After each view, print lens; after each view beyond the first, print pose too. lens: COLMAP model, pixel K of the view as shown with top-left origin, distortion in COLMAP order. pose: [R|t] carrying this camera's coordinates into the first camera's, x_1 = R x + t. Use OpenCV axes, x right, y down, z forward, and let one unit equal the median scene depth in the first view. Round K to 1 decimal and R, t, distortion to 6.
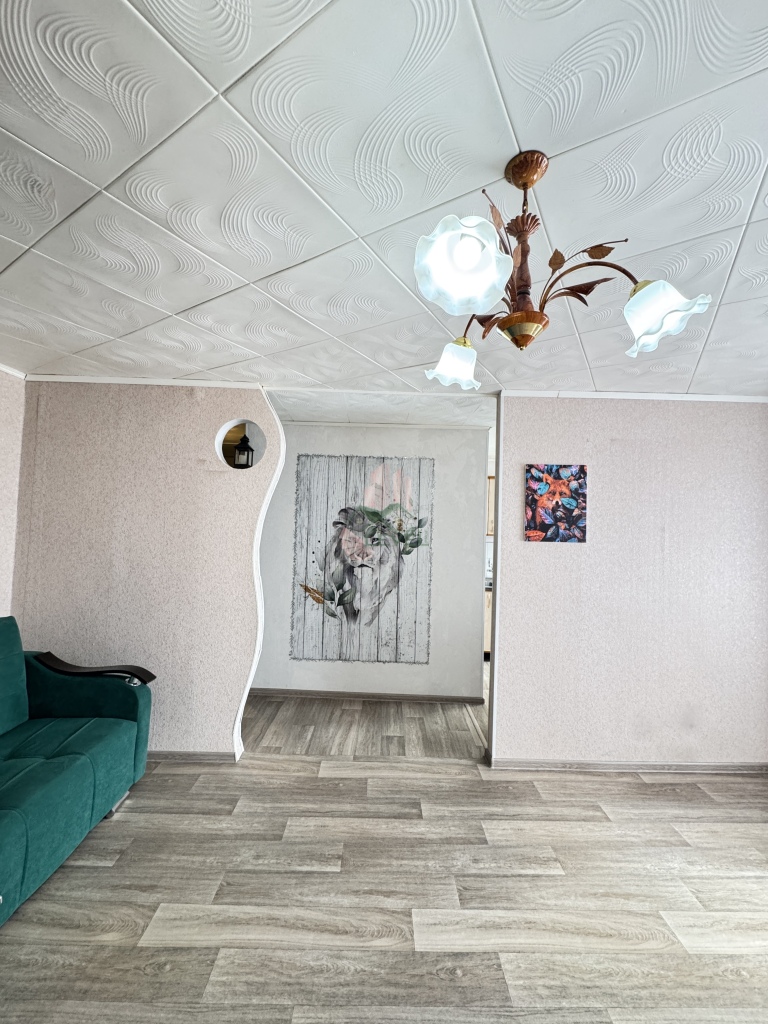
lens RADIAL K [[411.6, 0, 380.5], [0, 411.6, 508.2], [0, 0, 1]] dist [-0.004993, 0.000845]
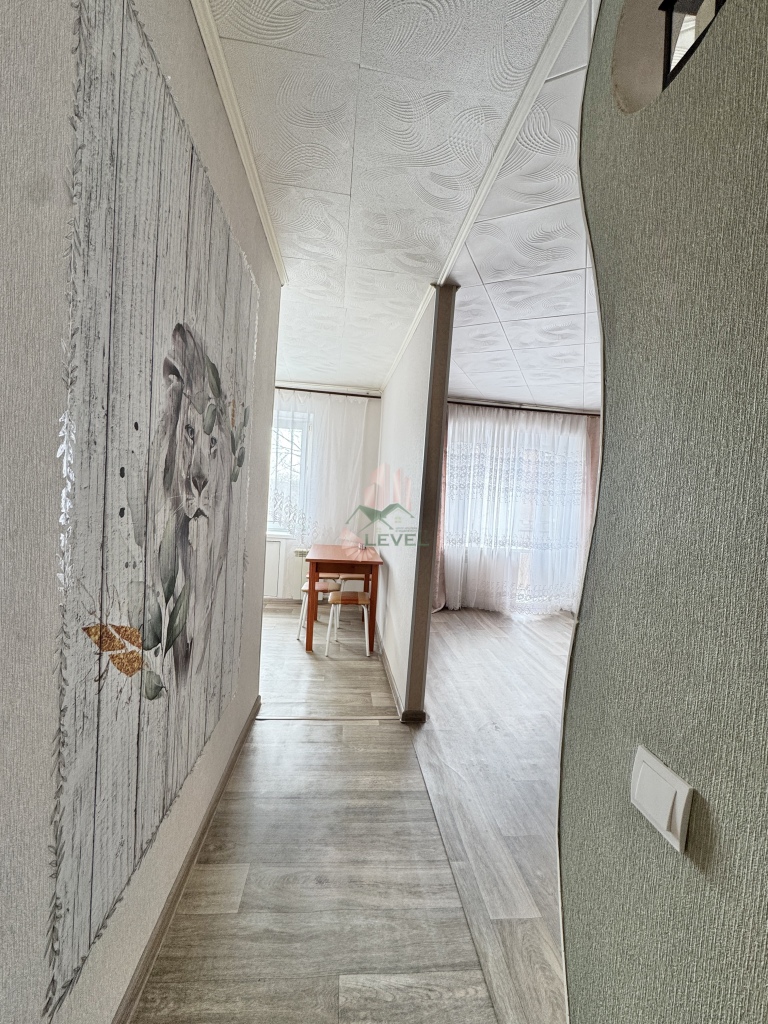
lens RADIAL K [[411.6, 0, 387.0], [0, 411.6, 511.3], [0, 0, 1]] dist [-0.004993, 0.000845]
pose [[-0.111145, -0.069796, 0.991350, -0.555078], [-0.102507, 0.993015, 0.058421, 0.138938], [-0.988503, -0.095127, -0.117524, 1.206584]]
